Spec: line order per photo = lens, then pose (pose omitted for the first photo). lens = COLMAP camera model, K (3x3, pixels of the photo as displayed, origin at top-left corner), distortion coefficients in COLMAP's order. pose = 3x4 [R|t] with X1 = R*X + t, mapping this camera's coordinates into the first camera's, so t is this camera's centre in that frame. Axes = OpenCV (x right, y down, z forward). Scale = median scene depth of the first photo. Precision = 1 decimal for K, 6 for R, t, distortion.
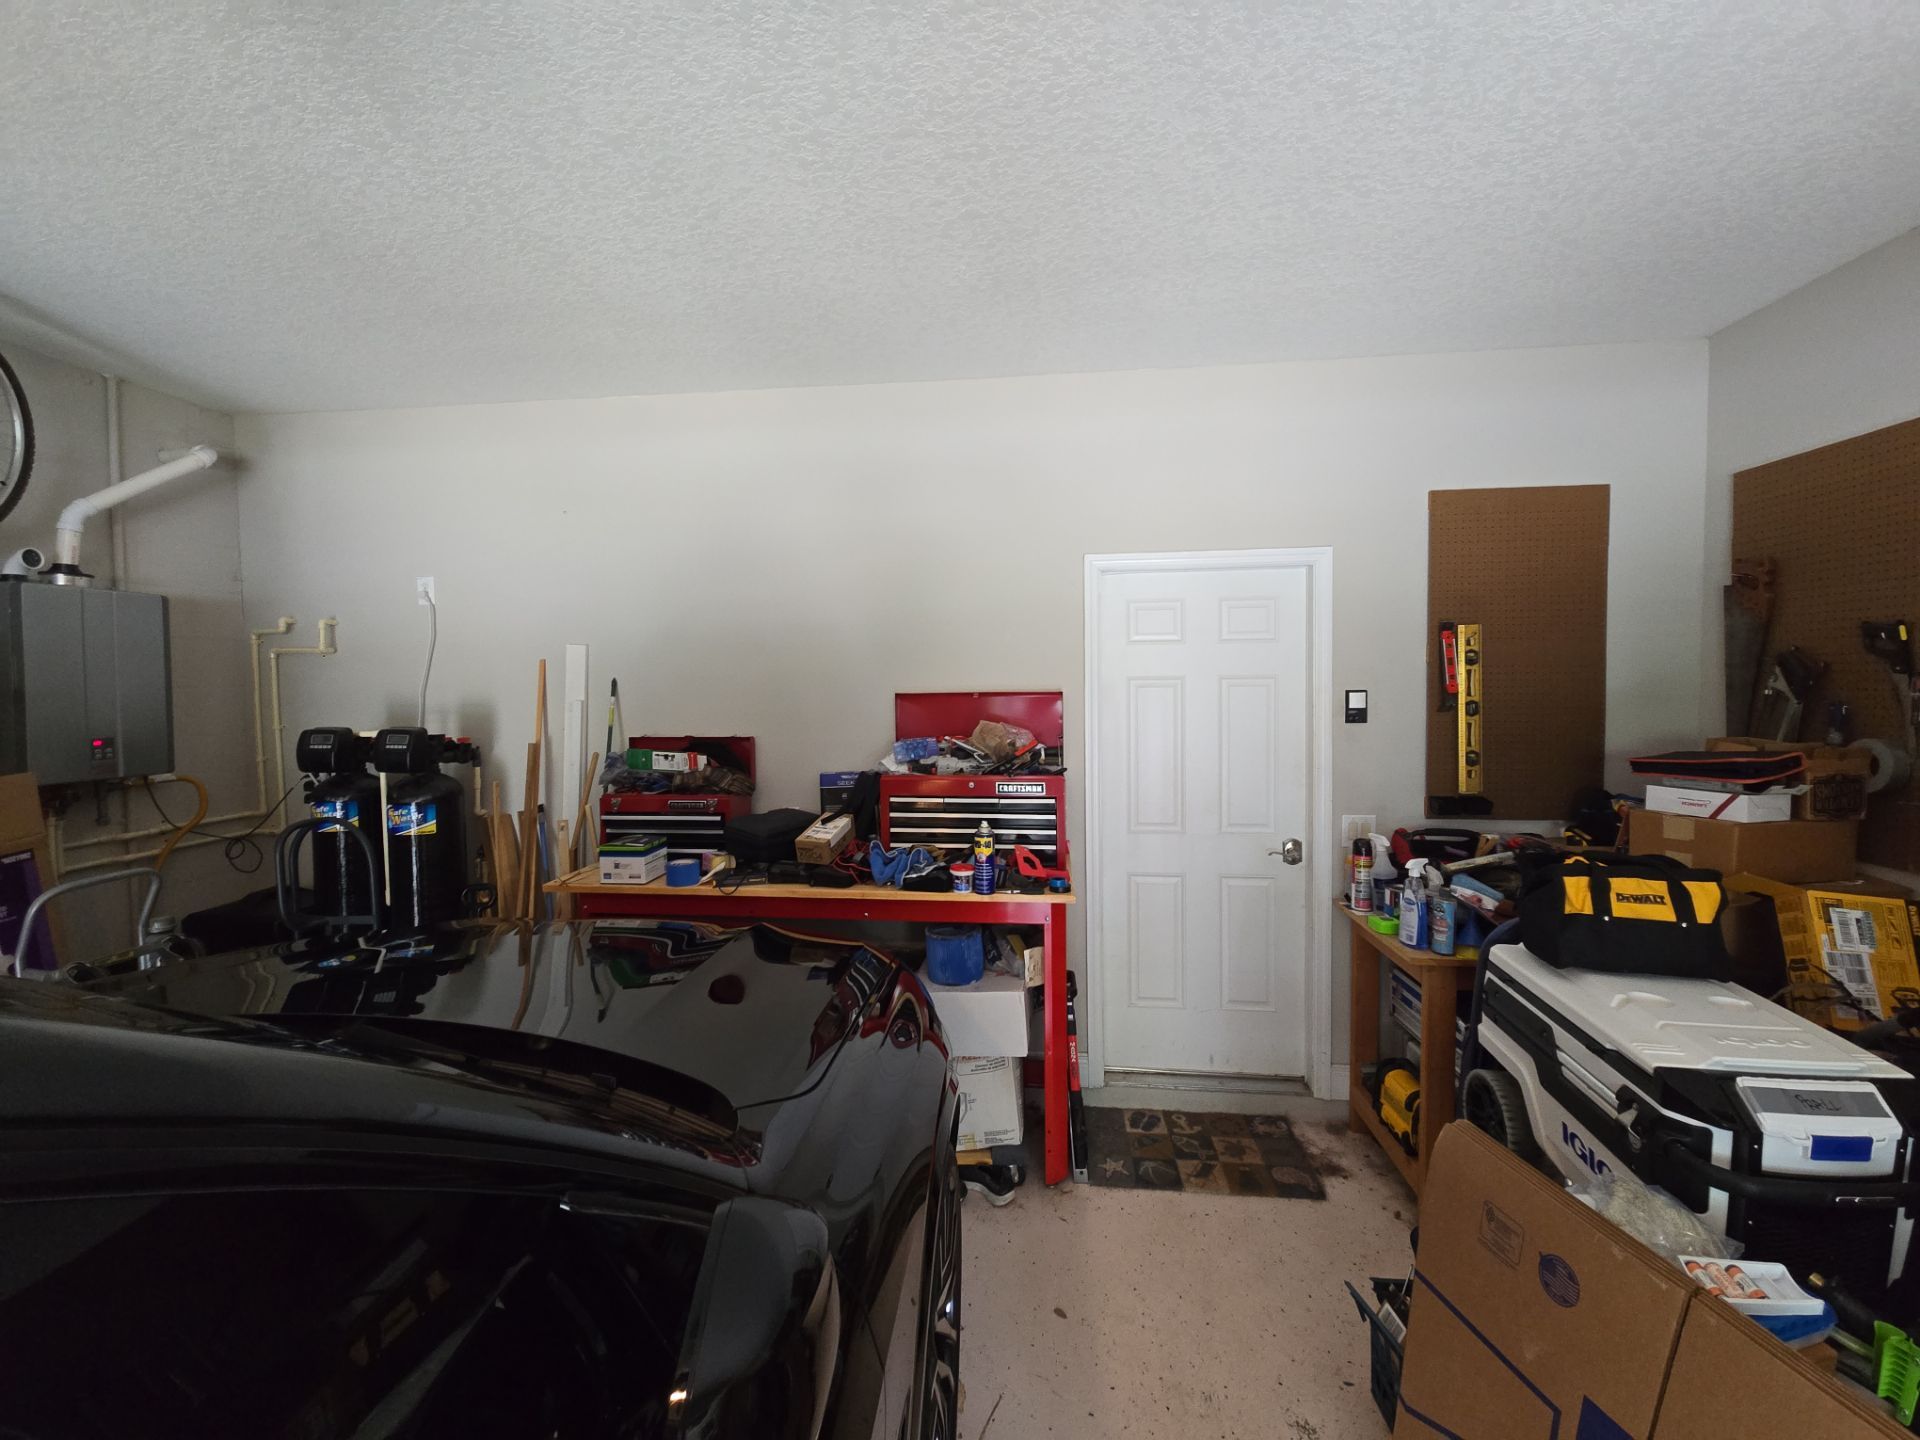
lens RADIAL K [[778.1, 0, 953.8], [0, 778.1, 704.8], [0, 0, 1]] dist [0.014819, -0.011181]
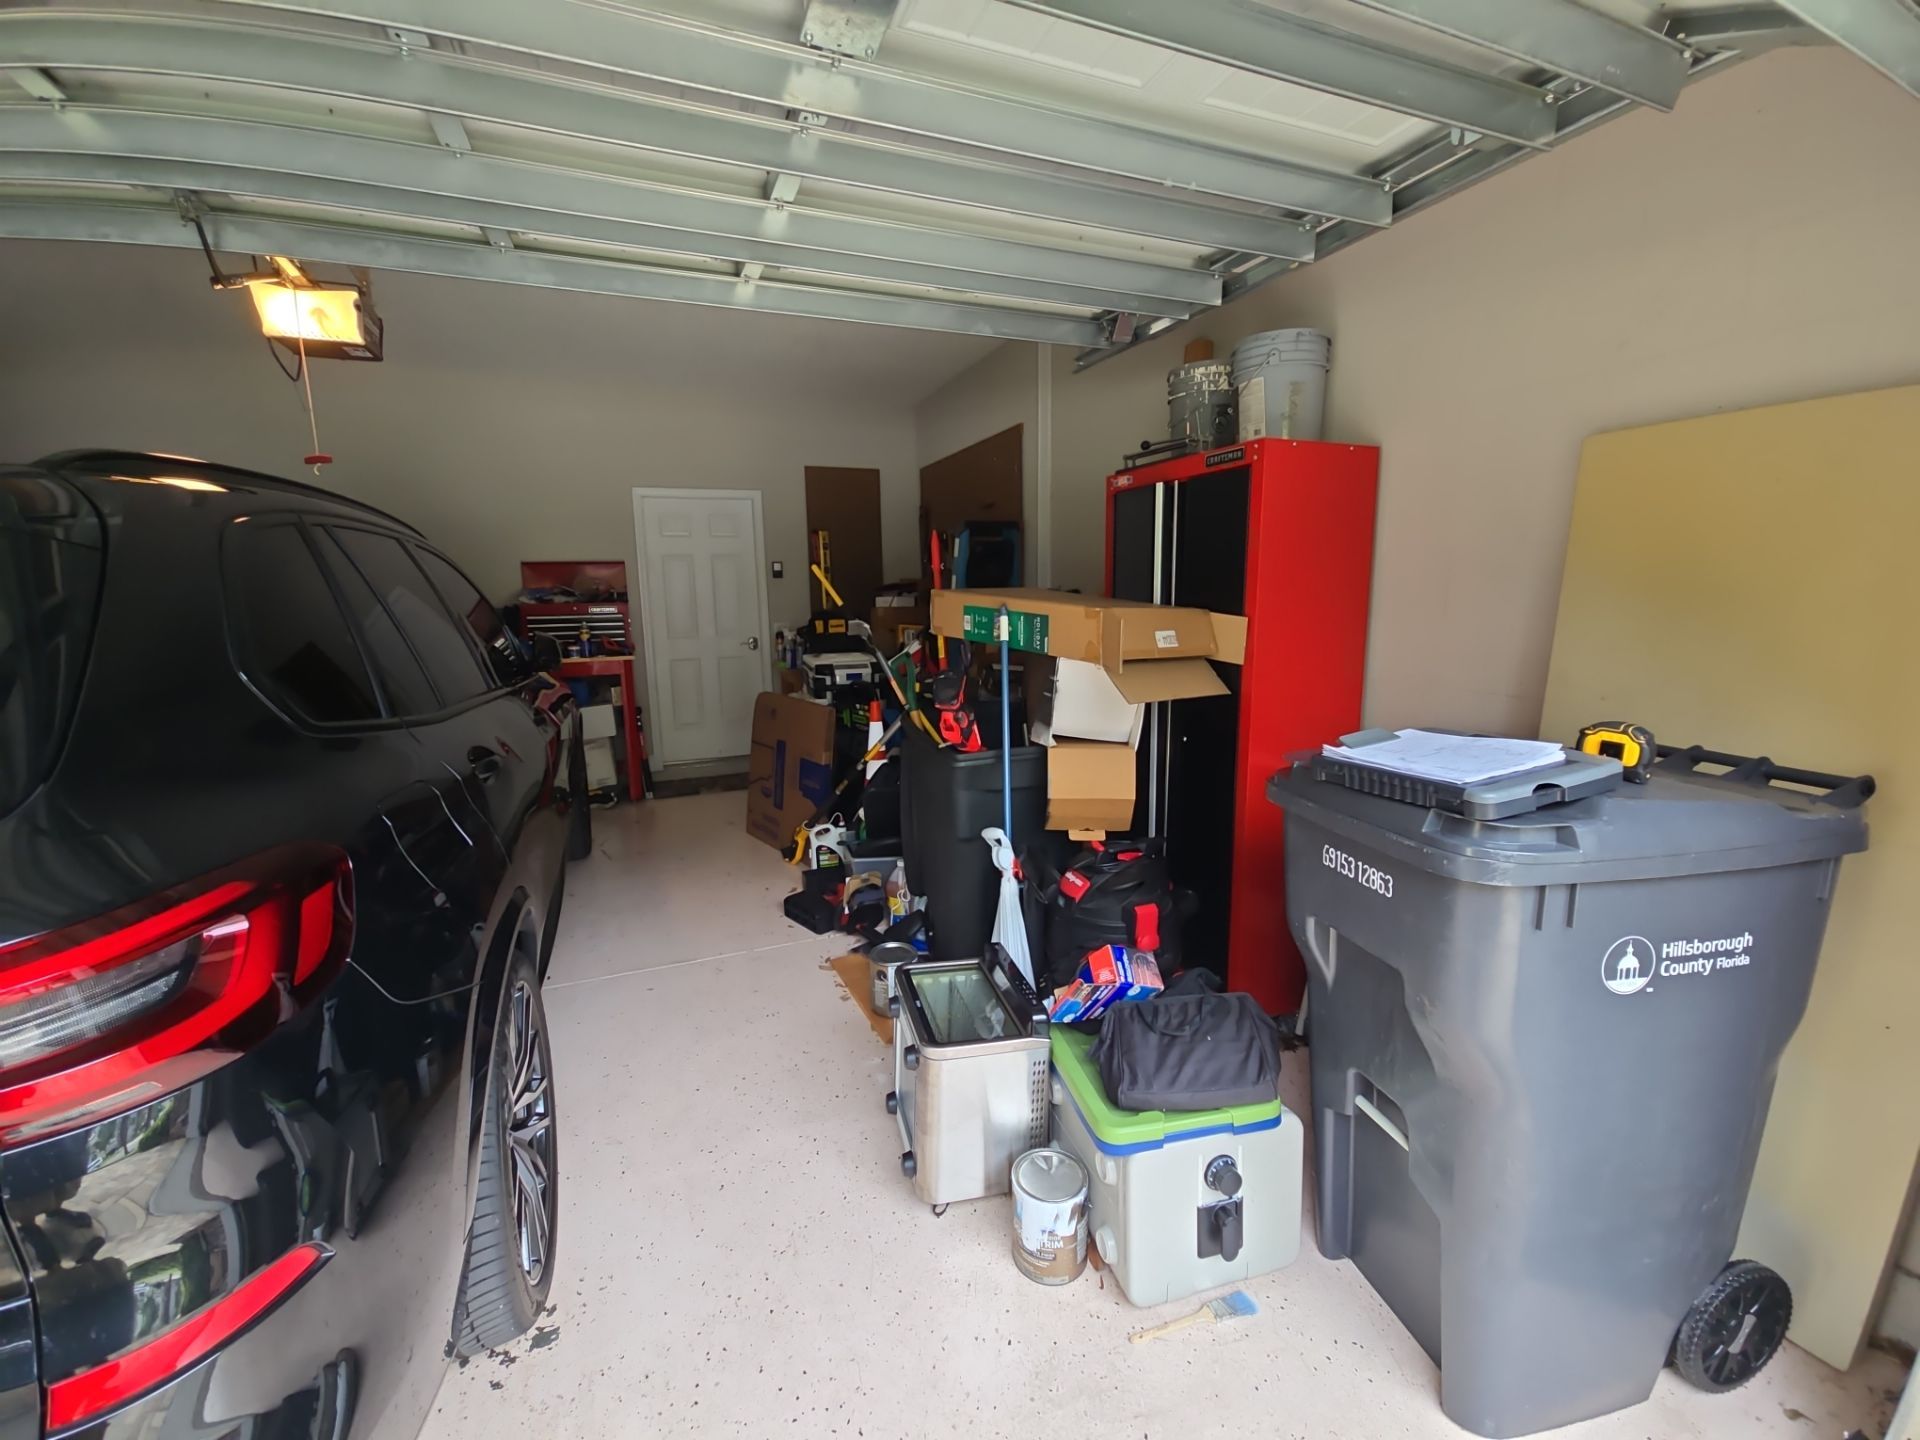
lens RADIAL K [[778.1, 0, 953.8], [0, 778.1, 704.8], [0, 0, 1]] dist [0.014819, -0.011181]
pose [[0.884837, -0.072503, 0.460226, -0.049803], [0.024144, 0.993626, 0.110113, 0.137908], [-0.465276, -0.086320, 0.880947, -1.045438]]
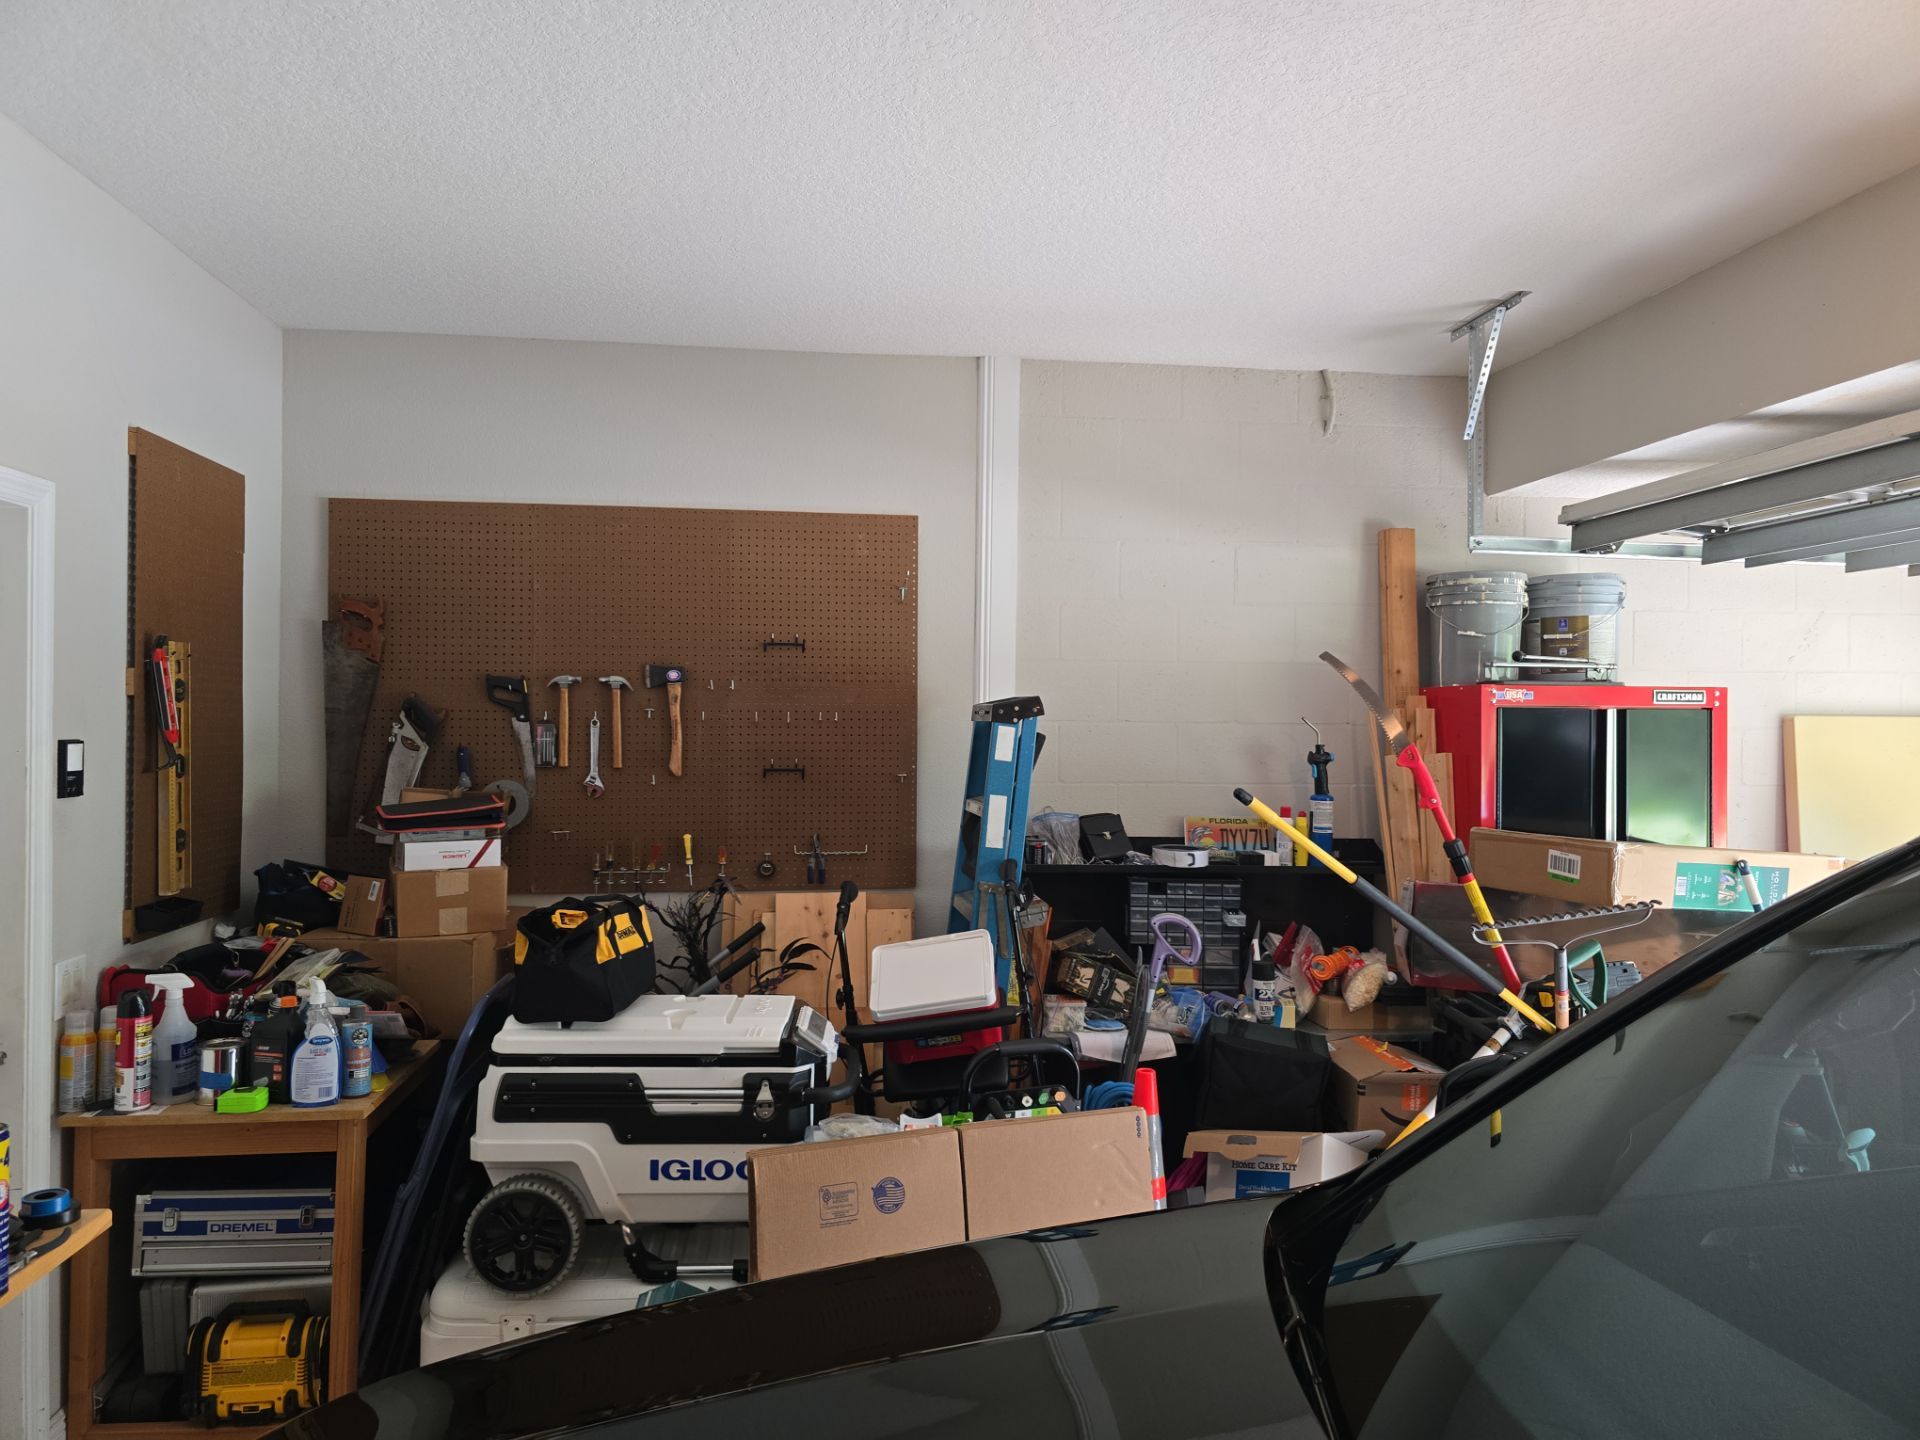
lens RADIAL K [[1310.7, 0, 960.0], [0, 1310.7, 720.0], [0, 0, 1]] dist [0.001788, 0.000340]
pose [[-0.257919, 0.011844, 0.966094, -0.559051], [0.027575, 0.999608, -0.004894, -0.010403], [-0.965773, 0.025378, -0.258145, 0.595011]]
